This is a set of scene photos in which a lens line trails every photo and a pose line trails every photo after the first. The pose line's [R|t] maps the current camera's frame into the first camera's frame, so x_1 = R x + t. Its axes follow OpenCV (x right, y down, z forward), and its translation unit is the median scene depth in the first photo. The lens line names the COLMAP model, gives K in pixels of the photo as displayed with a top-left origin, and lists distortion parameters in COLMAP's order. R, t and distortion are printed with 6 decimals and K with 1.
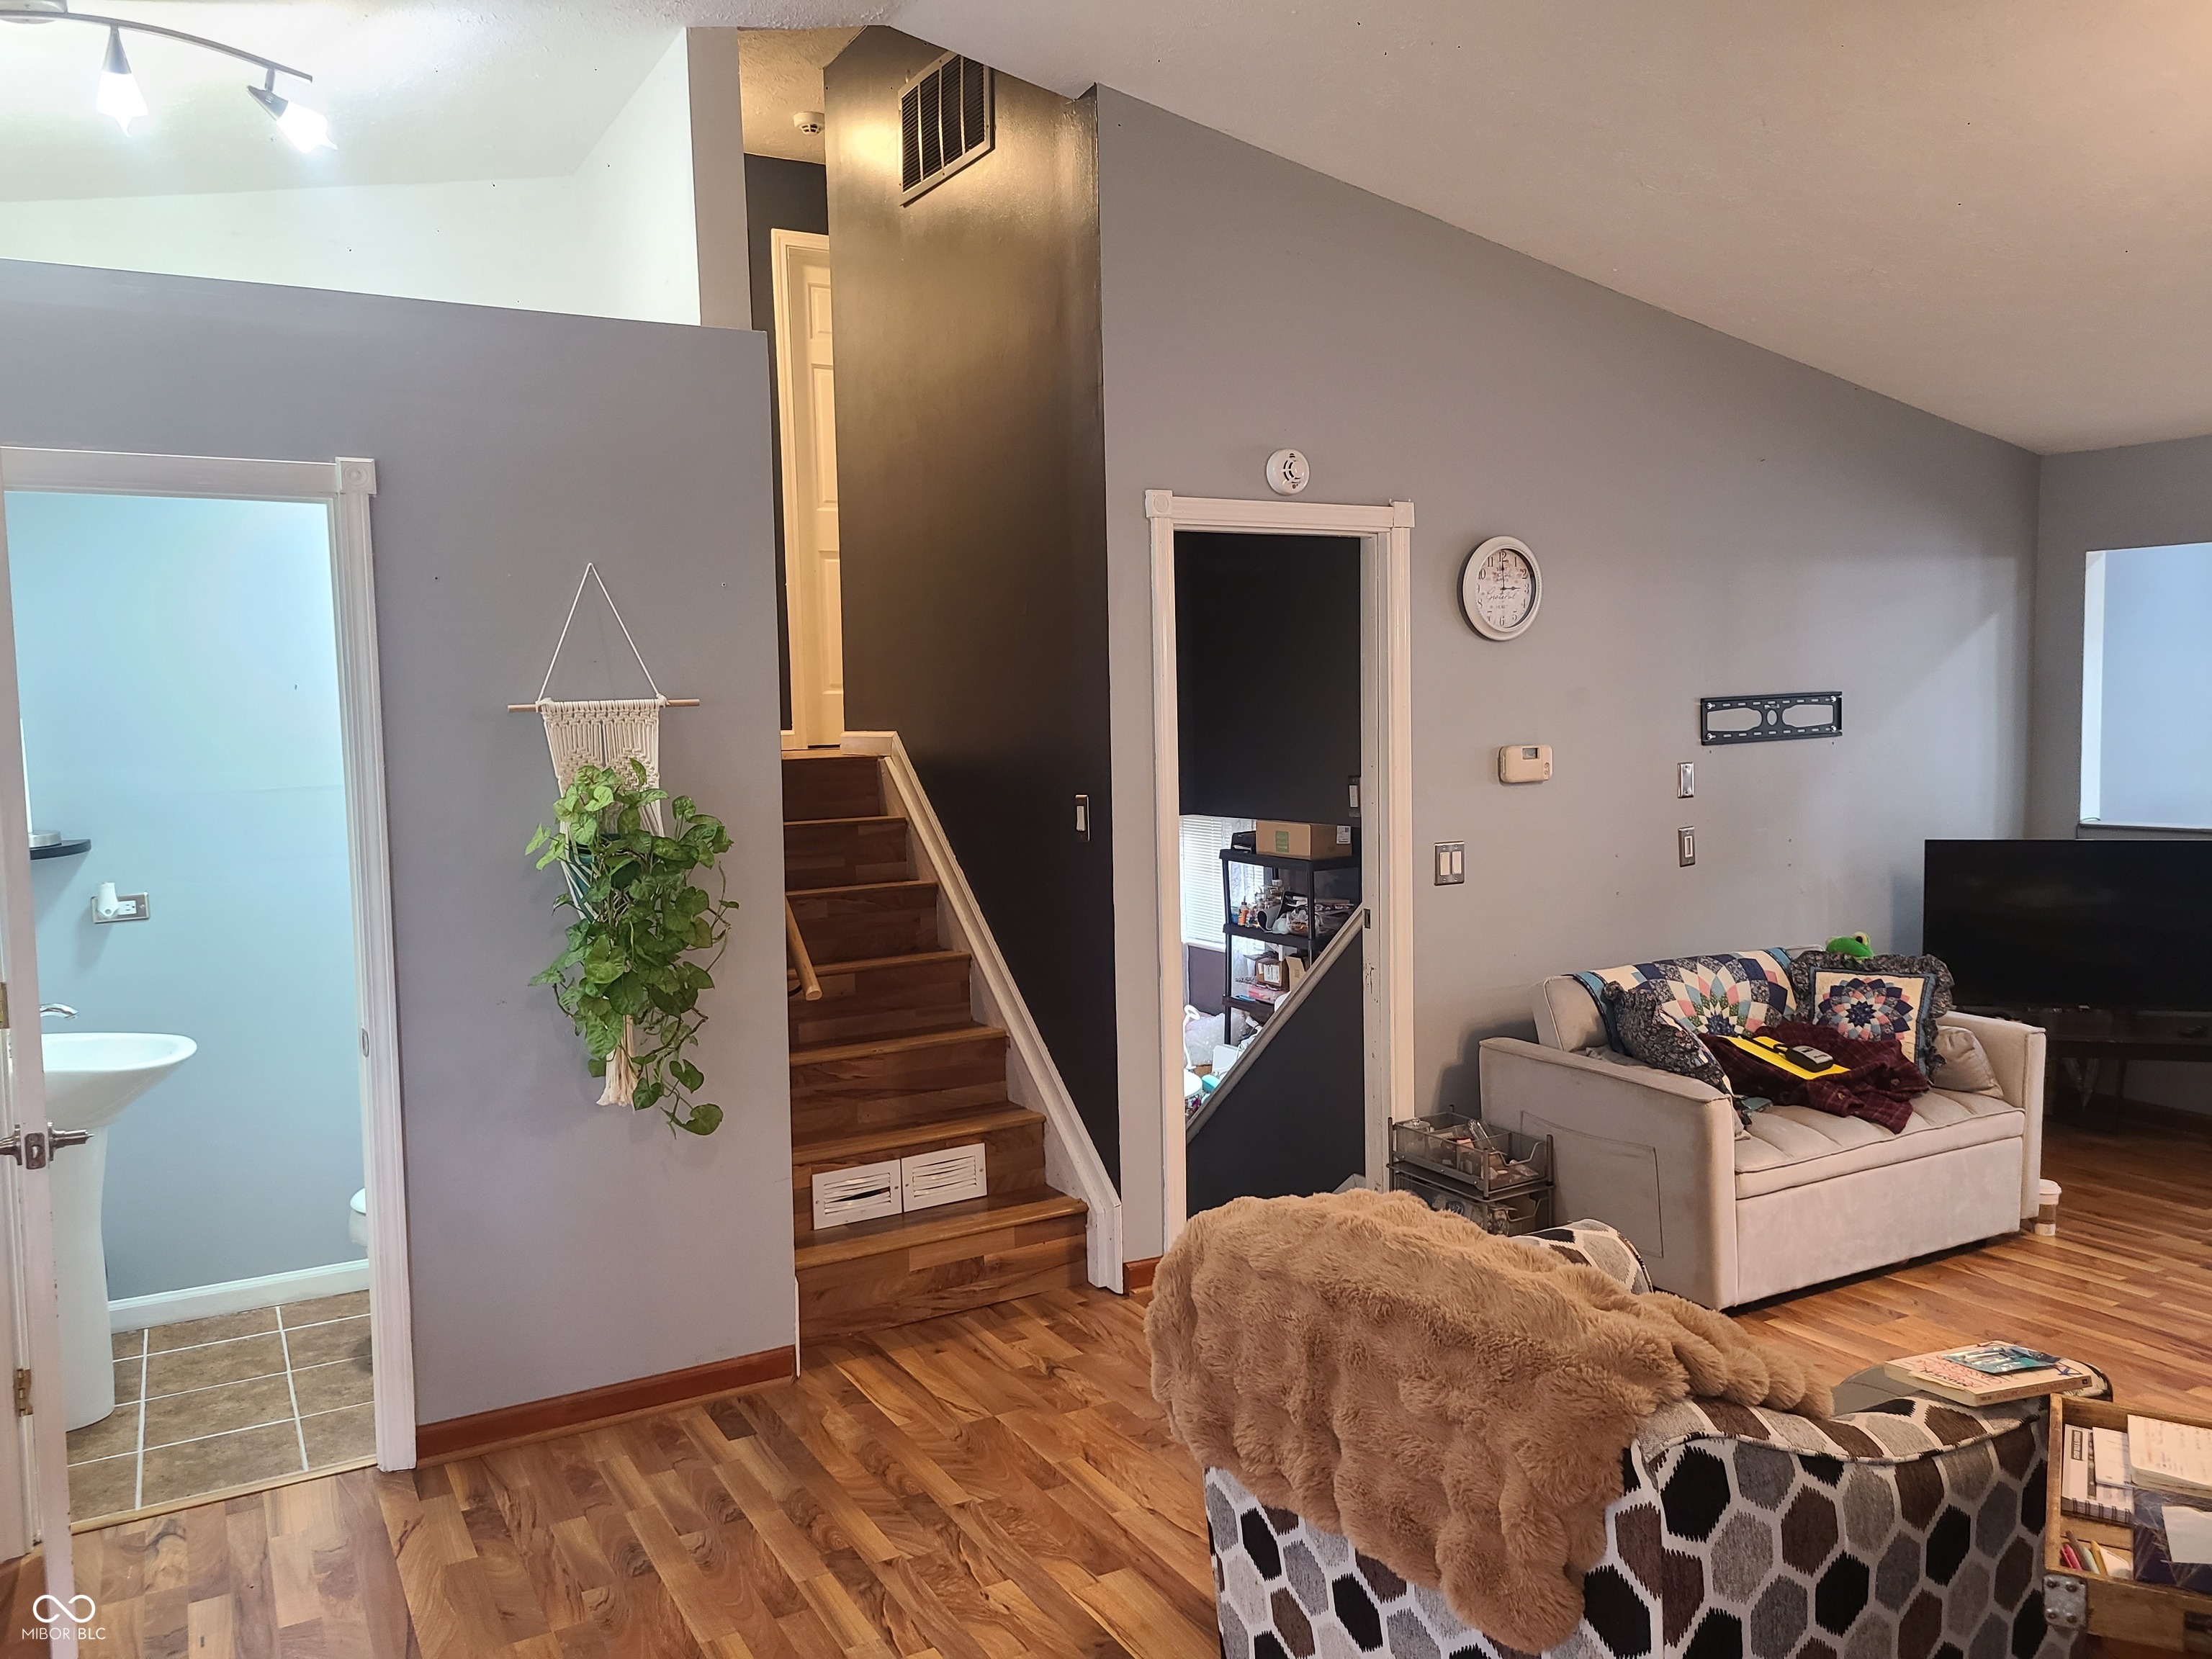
lens RADIAL K [[1650.5, 0, 1107.7], [0, 1650.5, 813.5], [0, 0, 1]] dist [0.051072, -0.039352]
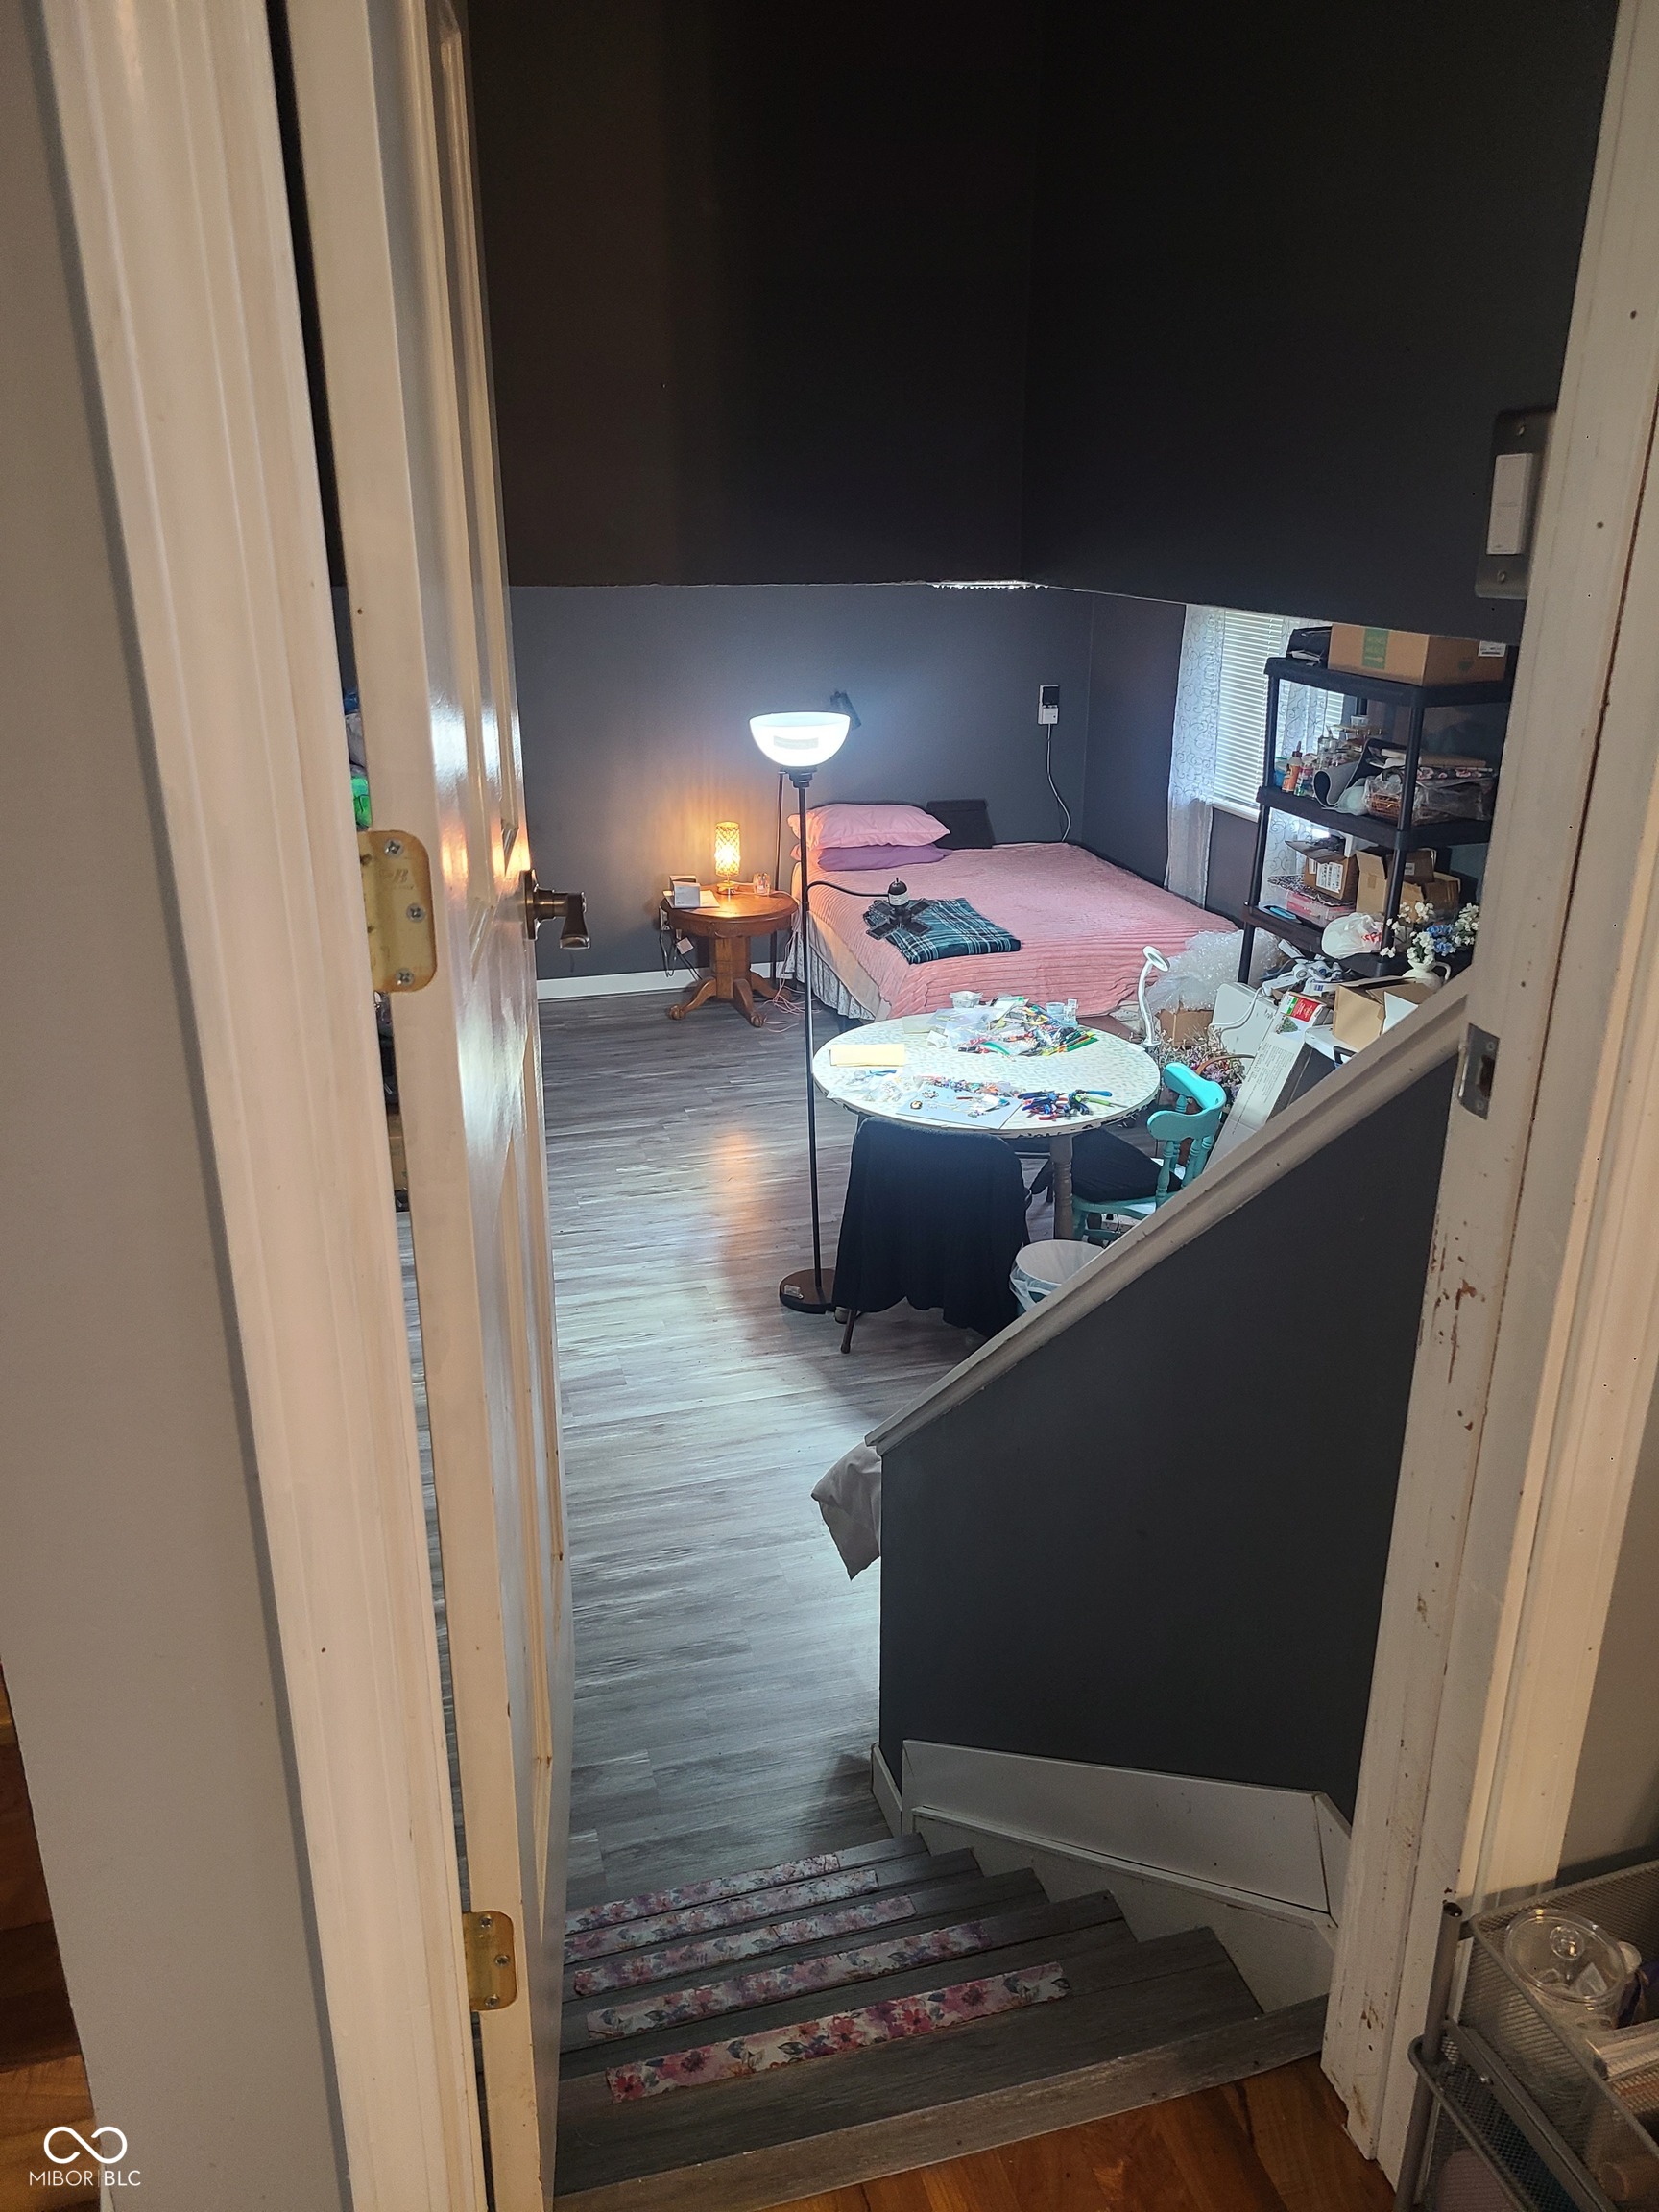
lens RADIAL K [[1650.5, 0, 843.4], [0, 1650.5, 1097.2], [0, 0, 1]] dist [0.051072, -0.039352]
pose [[0.973810, 0.101229, -0.203585, 0.058146], [-0.037431, 0.954577, 0.295603, 0.001876], [0.224261, -0.280241, 0.933366, 0.375214]]
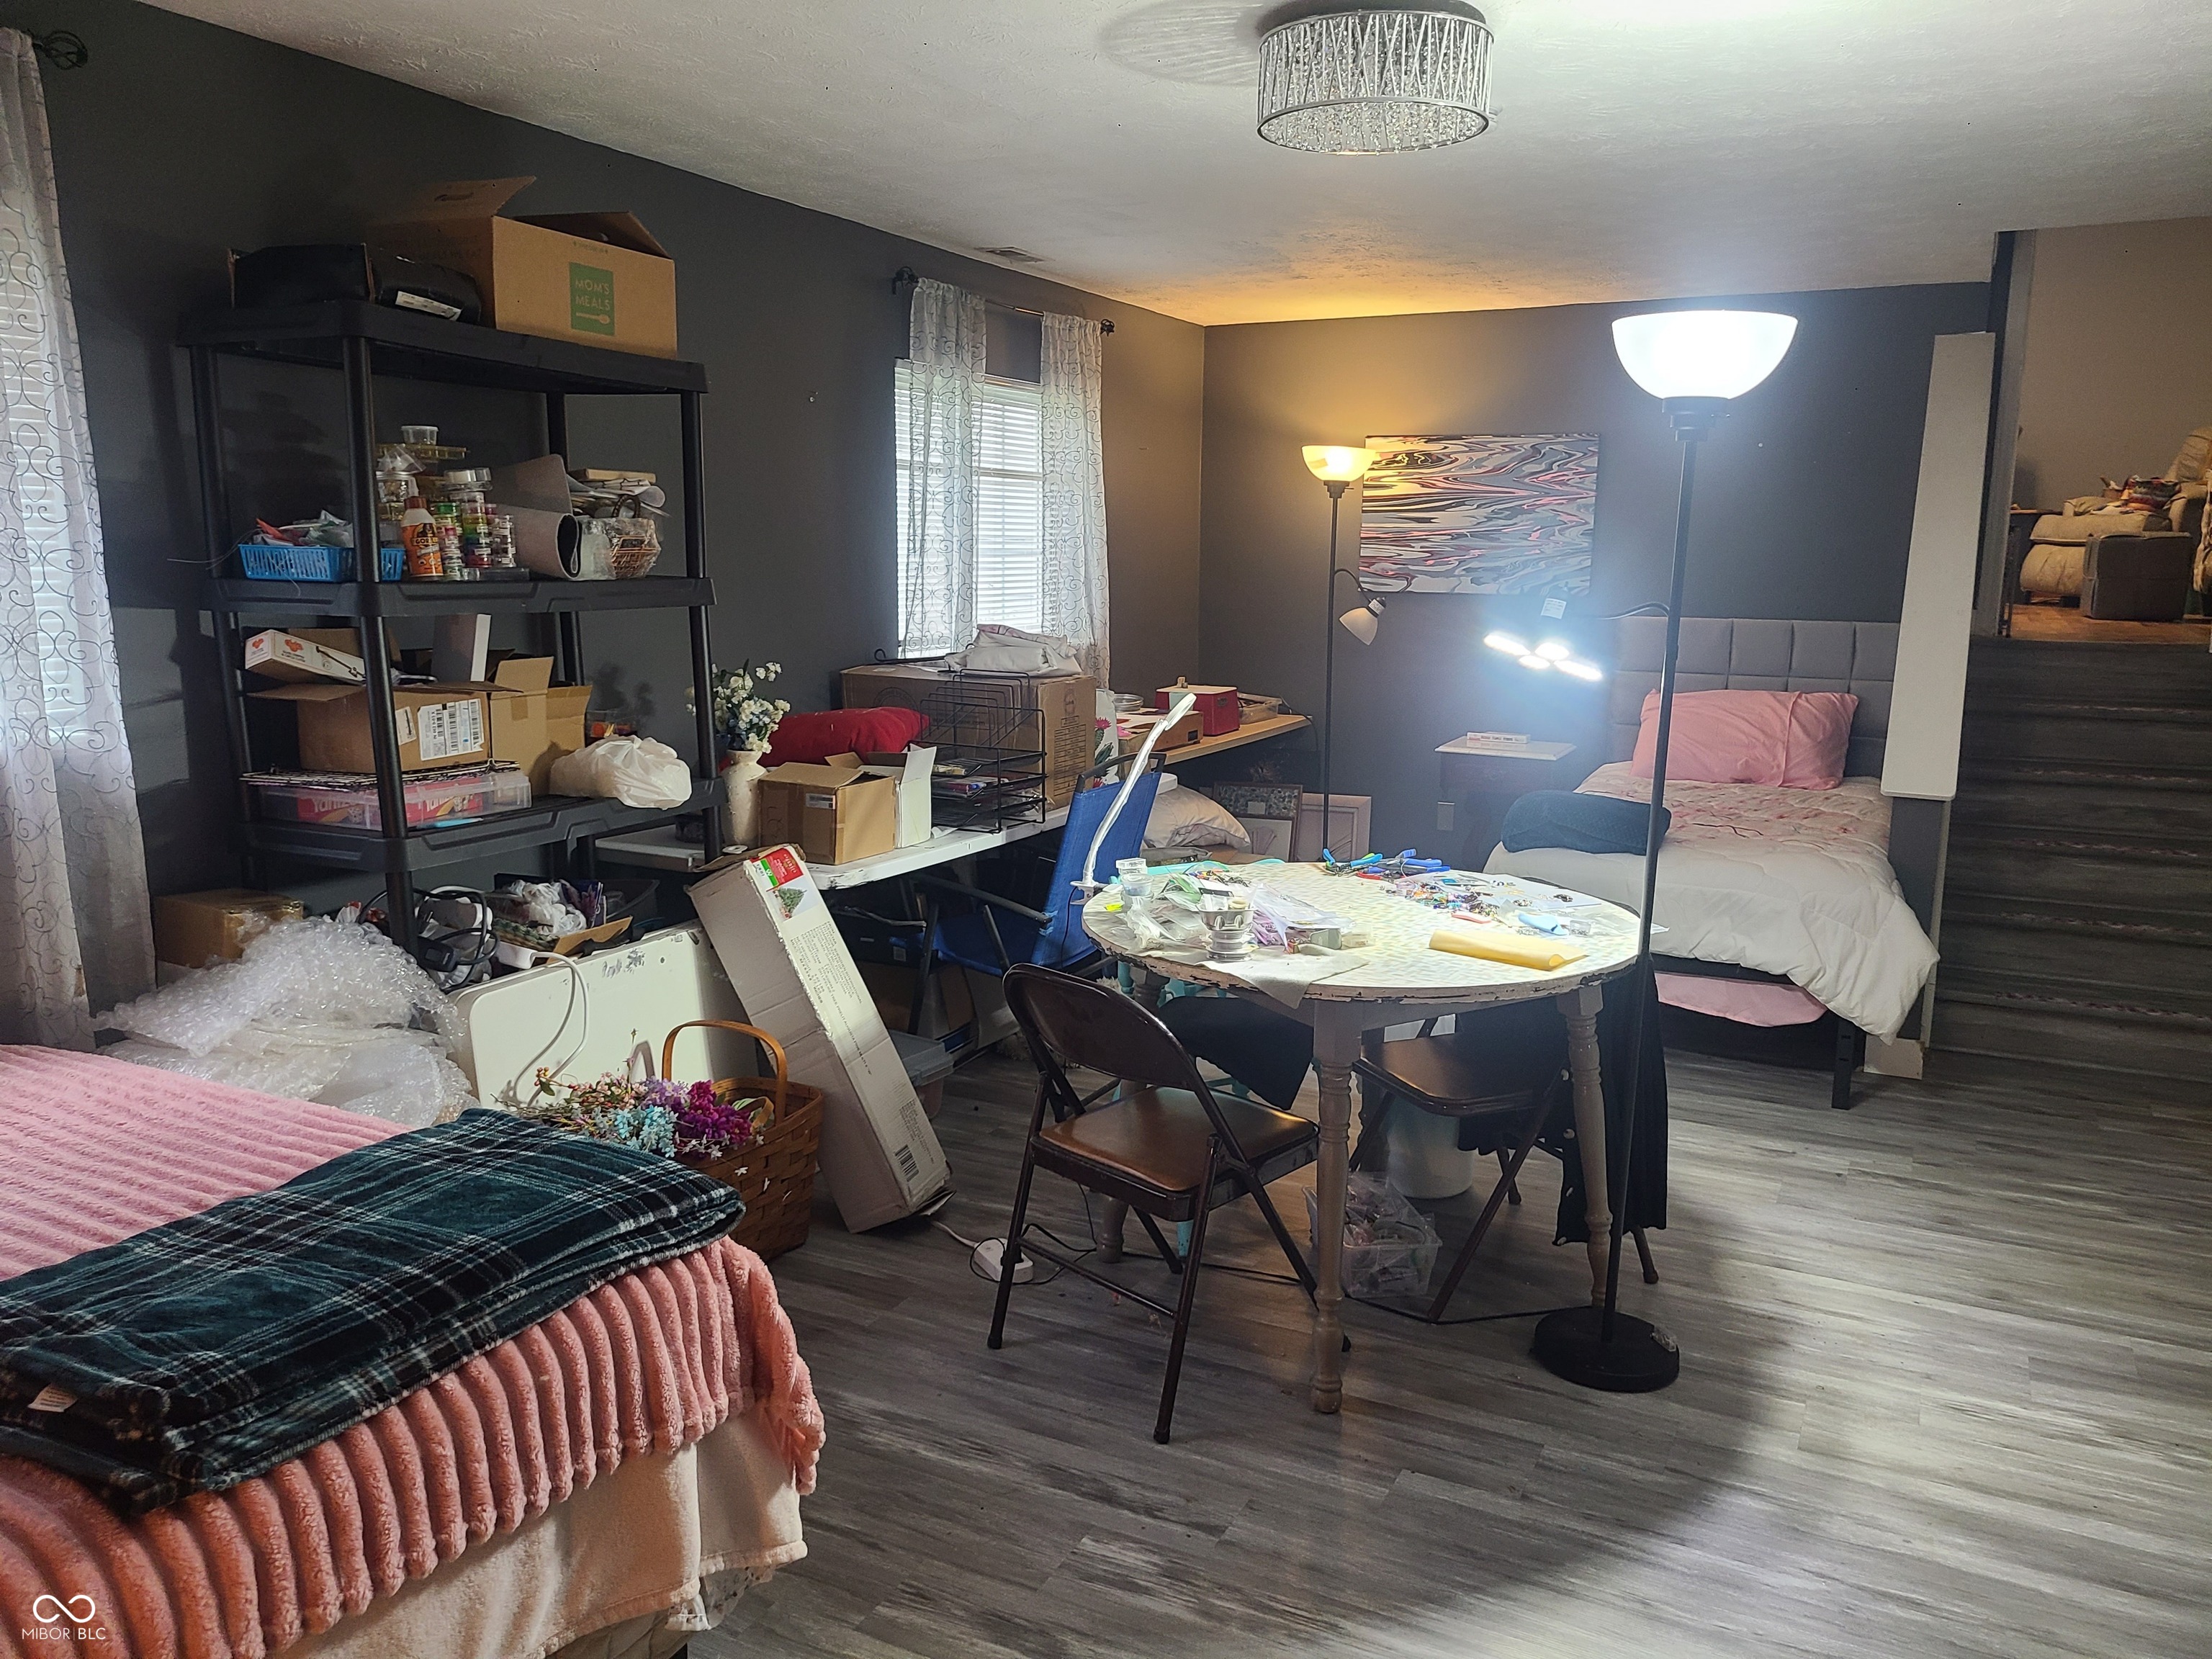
lens RADIAL K [[1650.5, 0, 1107.8], [0, 1650.5, 827.2], [0, 0, 1]] dist [0.051072, -0.039352]
pose [[-0.551654, -0.134536, 0.823151, -0.266277], [0.058863, 0.978165, 0.199320, 0.063772], [-0.831994, 0.158408, -0.531689, 1.138464]]
